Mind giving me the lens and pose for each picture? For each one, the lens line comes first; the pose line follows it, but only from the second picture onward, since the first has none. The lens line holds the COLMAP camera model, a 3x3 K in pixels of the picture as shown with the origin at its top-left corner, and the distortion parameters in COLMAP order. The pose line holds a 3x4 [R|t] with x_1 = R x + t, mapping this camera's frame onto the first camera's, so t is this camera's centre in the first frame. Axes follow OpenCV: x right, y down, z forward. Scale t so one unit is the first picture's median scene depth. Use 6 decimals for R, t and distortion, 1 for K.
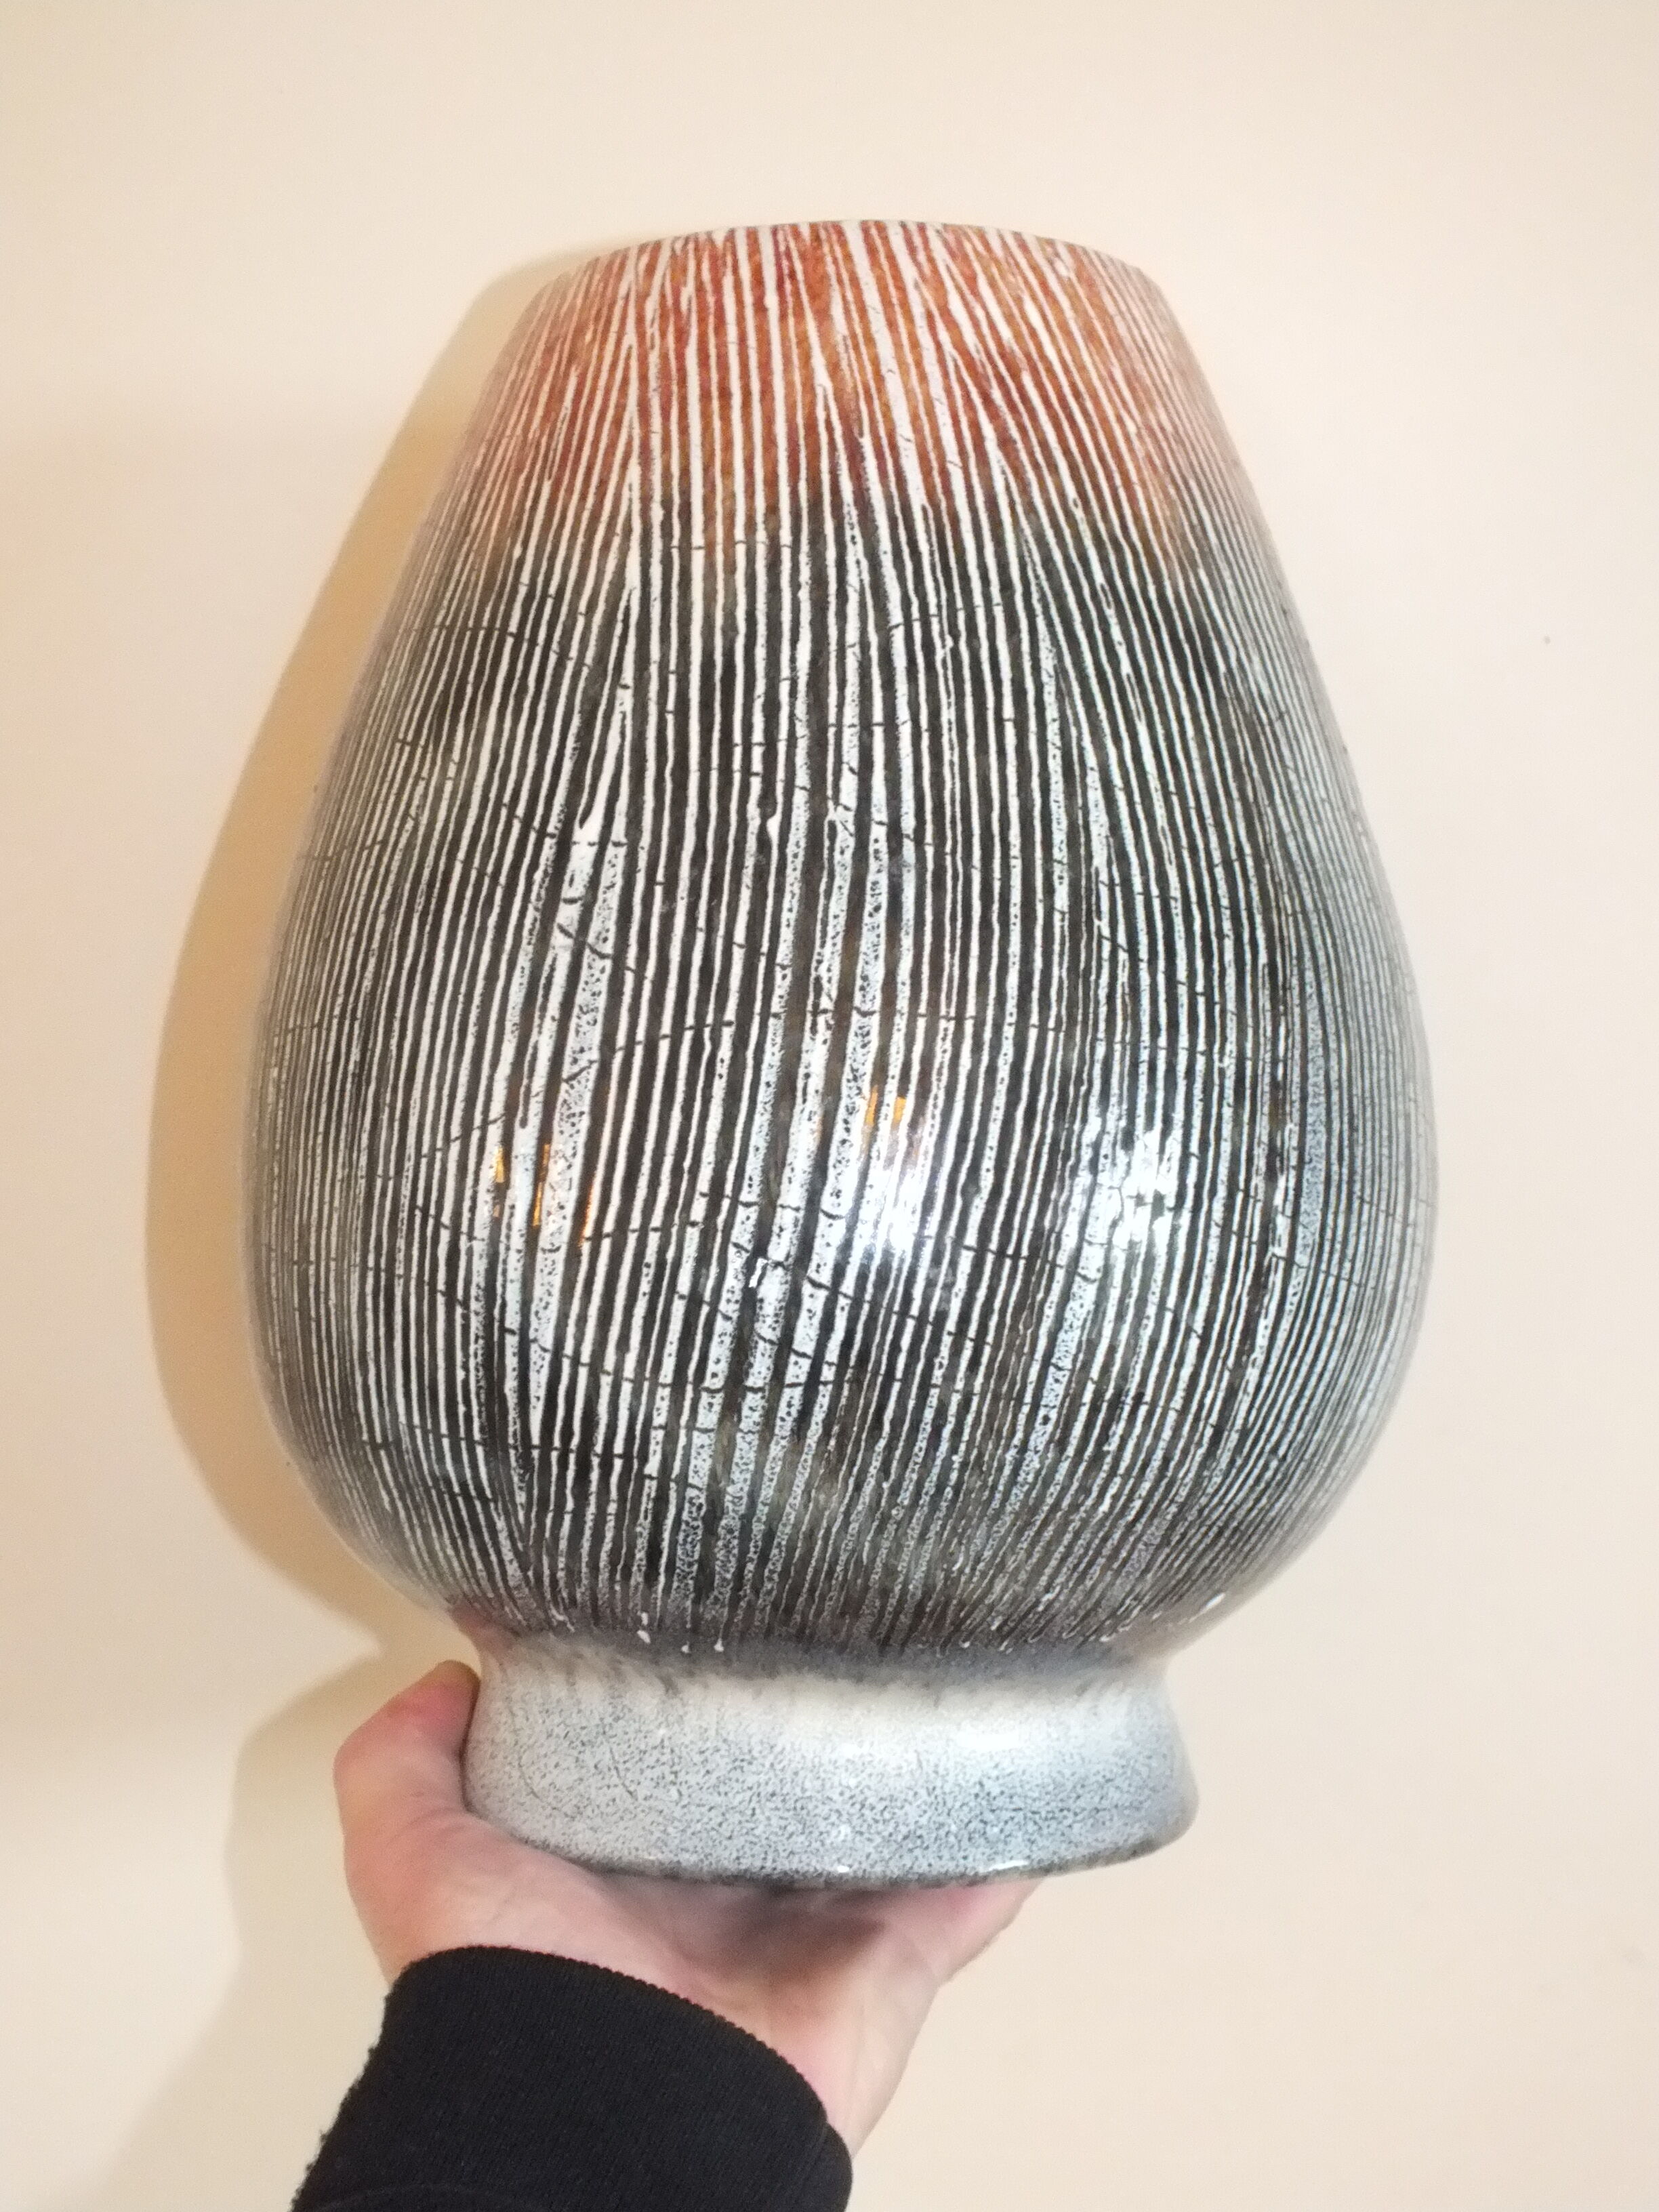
lens RADIAL K [[2884.2, 0, 829.5], [0, 2884.2, 1106.0], [0, 0, 1]] dist [-0.159689, 0.051444]
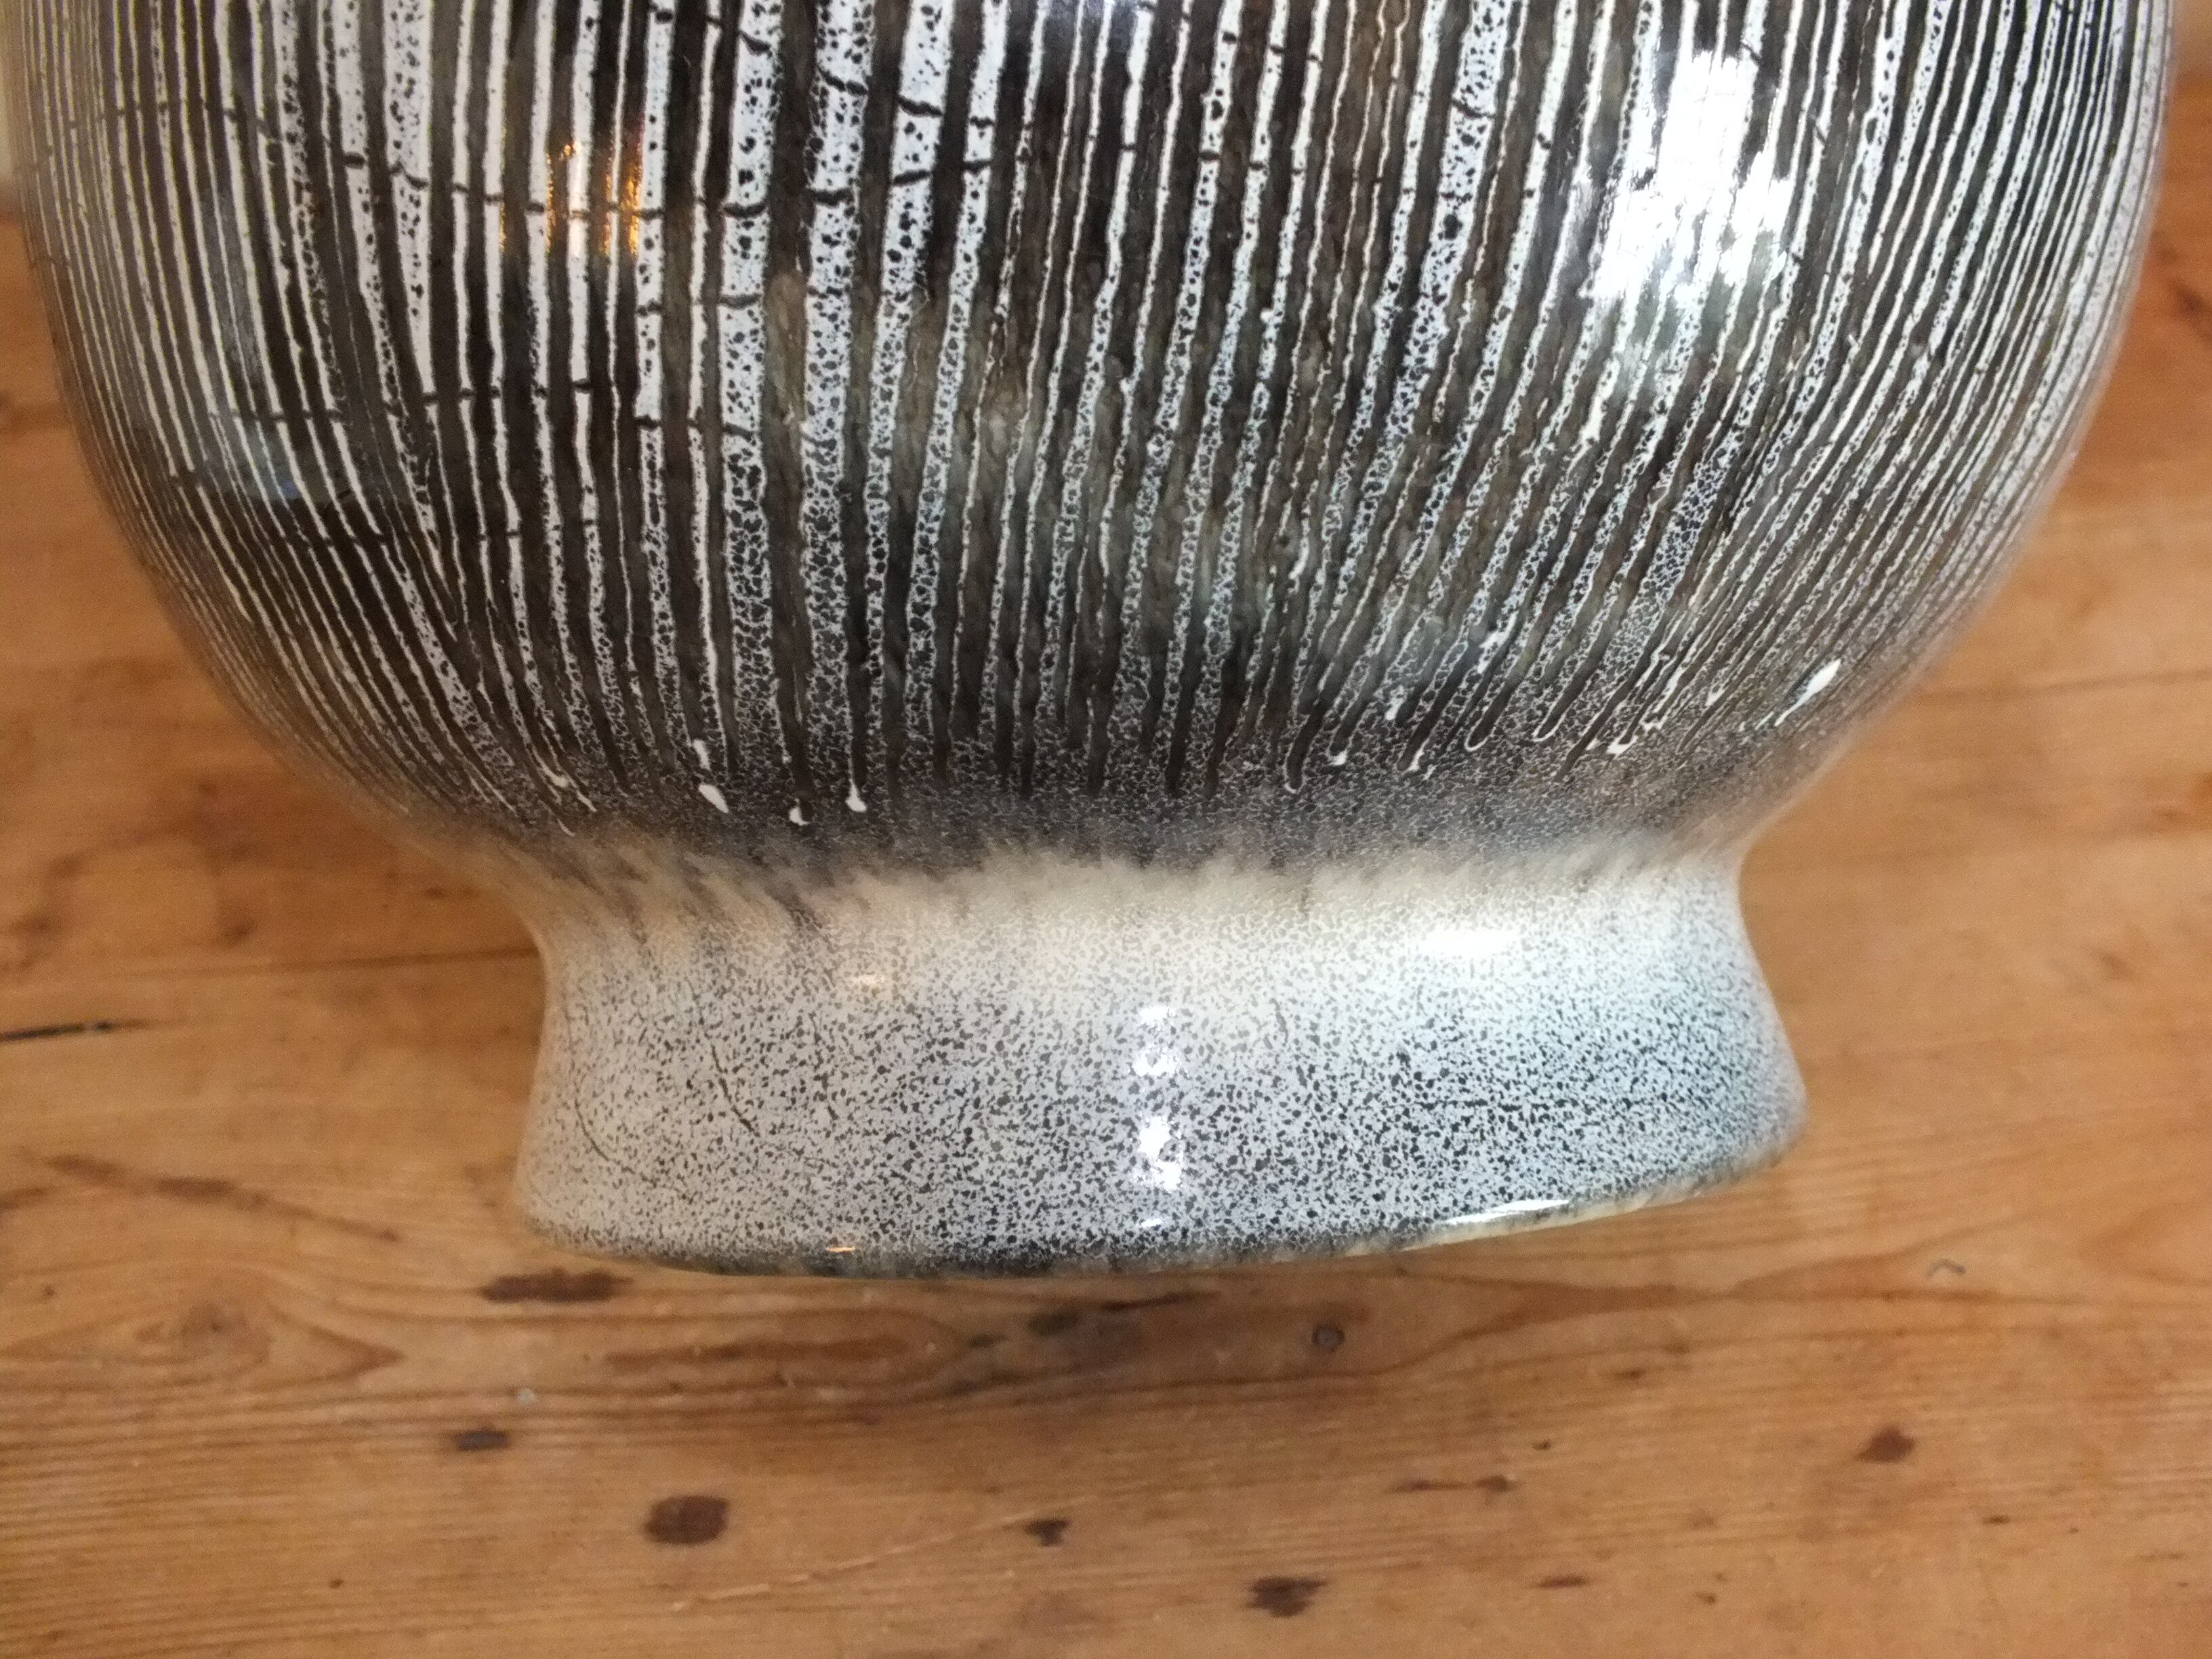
lens RADIAL K [[2884.2, 0, 1167.6], [0, 2884.2, 827.4], [0, 0, 1]] dist [-0.159689, 0.051444]
pose [[0.995463, -0.077127, -0.055715, 0.046531], [0.080247, 0.995193, 0.056129, 0.175922], [0.051119, -0.060345, 0.996868, 0.514183]]
